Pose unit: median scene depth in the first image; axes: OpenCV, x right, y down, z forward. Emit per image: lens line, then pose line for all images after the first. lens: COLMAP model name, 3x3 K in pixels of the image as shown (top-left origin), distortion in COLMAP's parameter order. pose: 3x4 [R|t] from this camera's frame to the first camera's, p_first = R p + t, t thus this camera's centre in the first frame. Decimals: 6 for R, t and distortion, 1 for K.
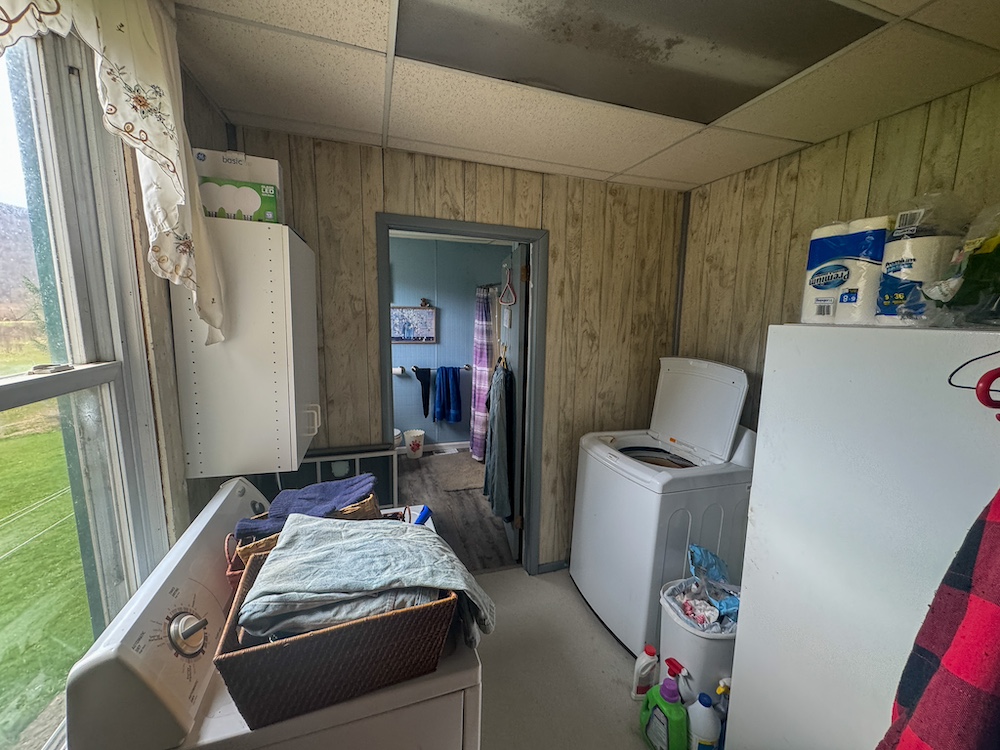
lens RADIAL K [[386.5, 0, 500.0], [0, 386.5, 375.0], [0, 0, 1]] dist [-0.000076, 0.000038]
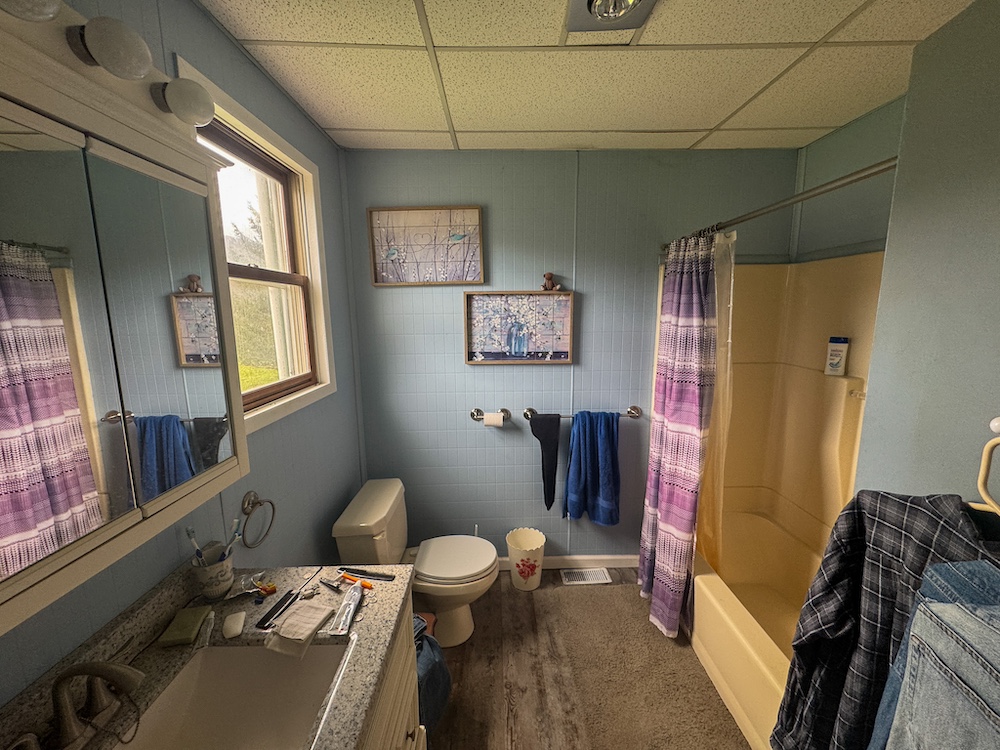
lens RADIAL K [[386.5, 0, 500.0], [0, 386.5, 375.0], [0, 0, 1]] dist [-0.000076, 0.000038]
pose [[0.954339, 0.020996, -0.297987, -0.107341], [-0.019008, 0.999774, 0.009568, -0.072076], [0.298120, -0.003467, 0.954522, 0.505622]]
